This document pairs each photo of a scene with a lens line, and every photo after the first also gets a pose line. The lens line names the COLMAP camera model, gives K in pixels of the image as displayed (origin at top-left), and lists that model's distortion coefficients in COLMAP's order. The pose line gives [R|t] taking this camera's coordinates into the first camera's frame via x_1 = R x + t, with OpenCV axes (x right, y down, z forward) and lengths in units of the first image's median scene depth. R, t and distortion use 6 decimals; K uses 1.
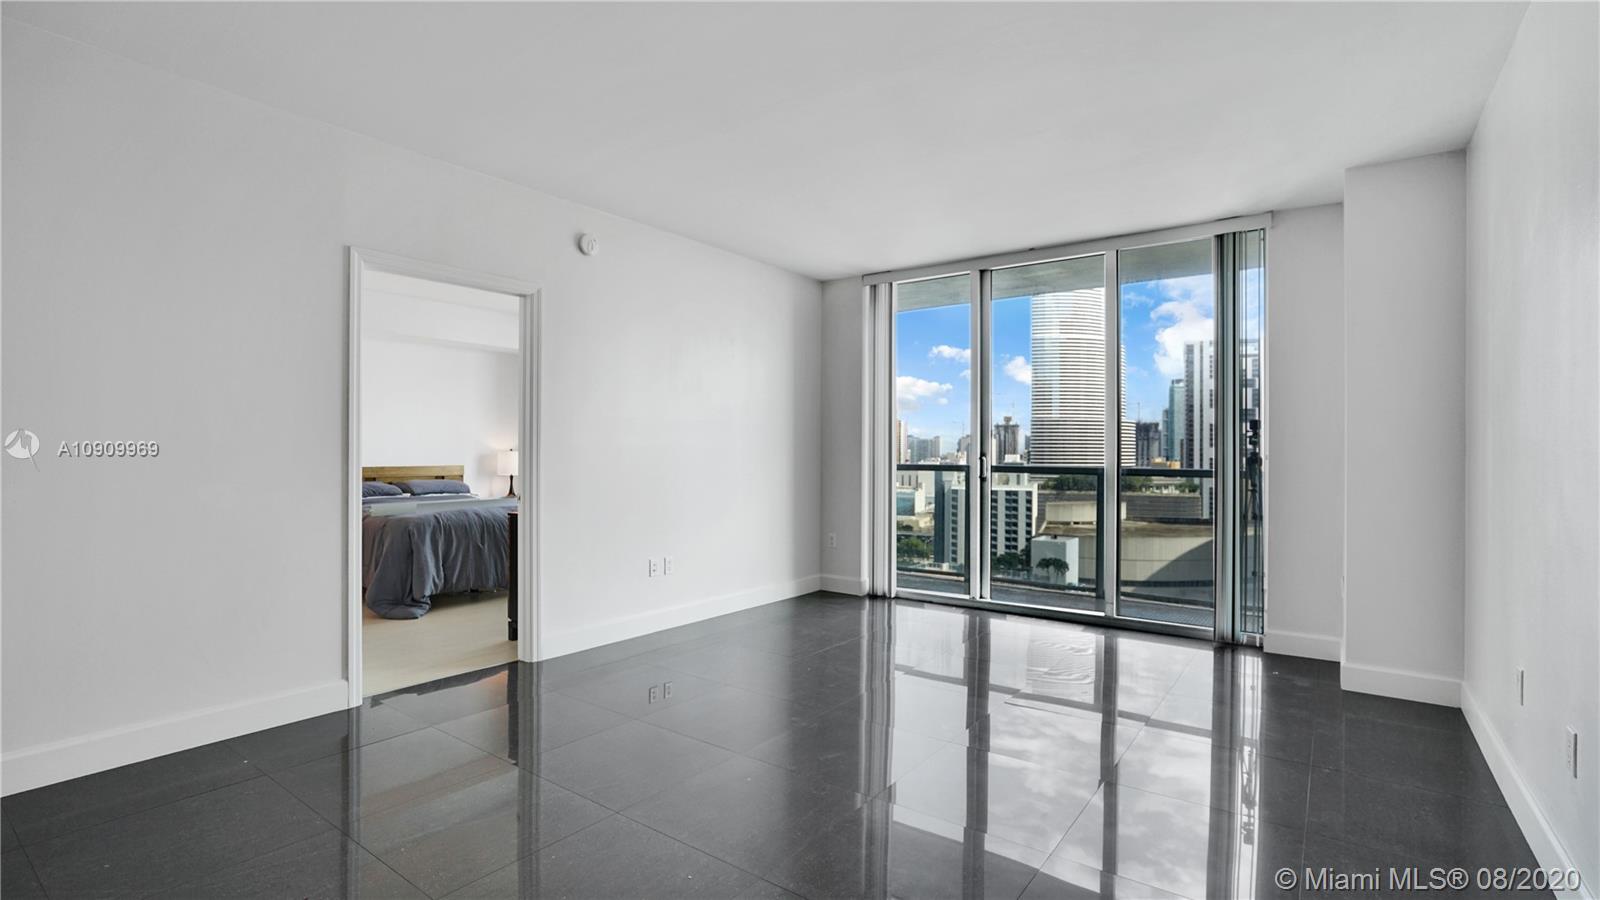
lens RADIAL K [[751.0, 0, 795.7], [0, 751.0, 450.3], [0, 0, 1]] dist [-0.062157, 0.029029]
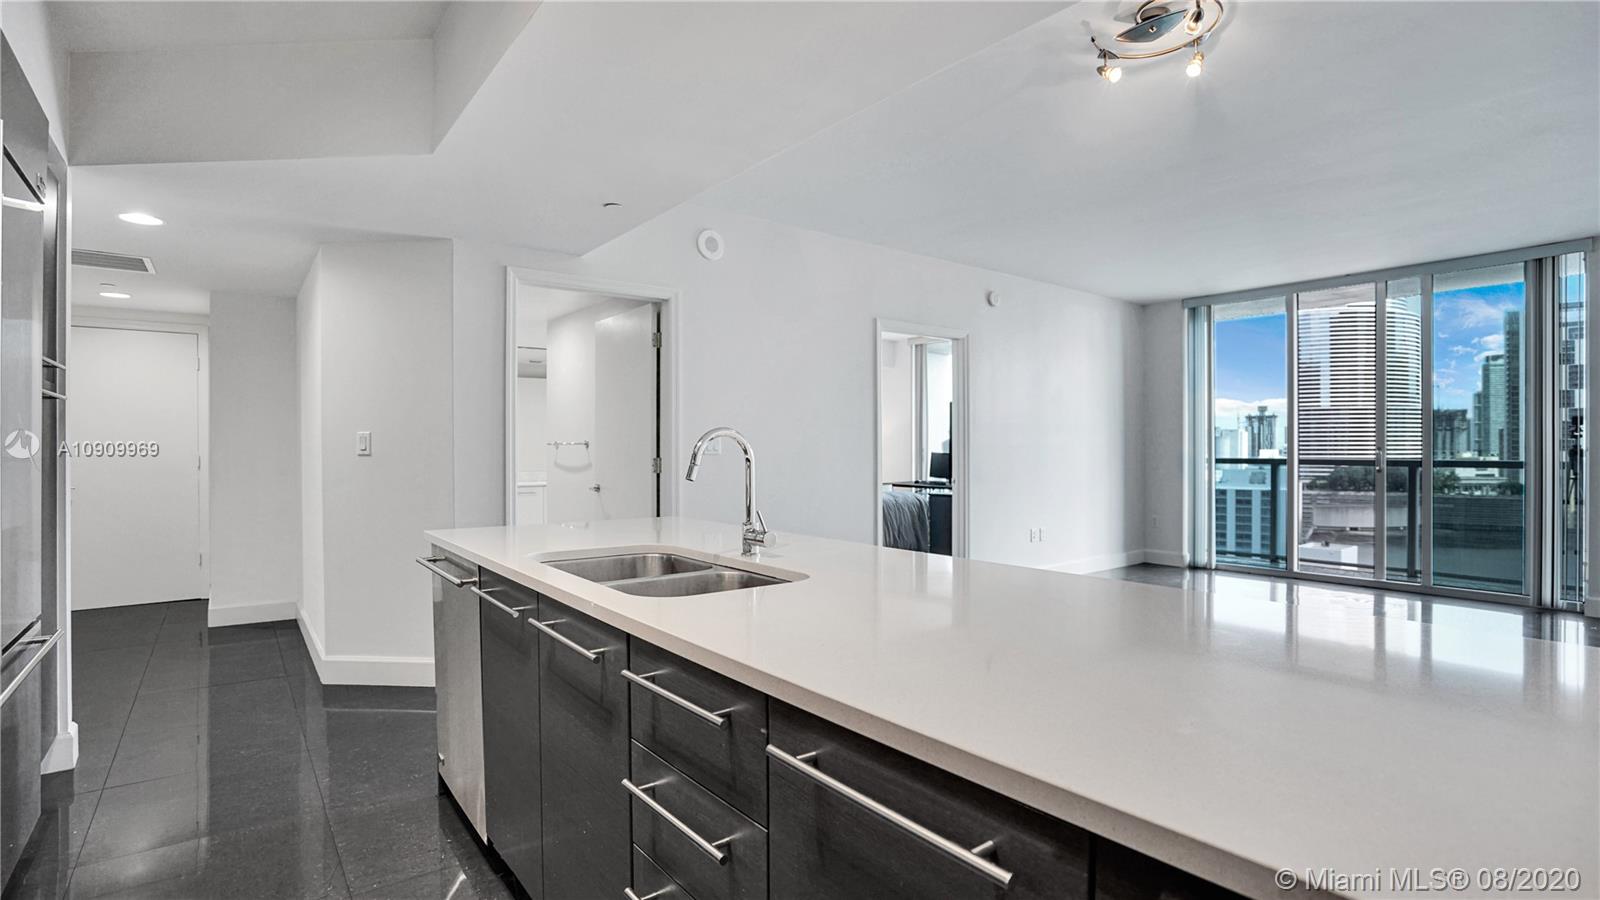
lens RADIAL K [[773.4, 0, 800.0], [0, 773.4, 450.0], [0, 0, 1]] dist [-0.062082, 0.027026]
pose [[0.963058, -0.006229, -0.269221, -0.179478], [0.007302, 0.999969, 0.002985, -0.001629], [0.269194, -0.004841, 0.963074, -0.351844]]
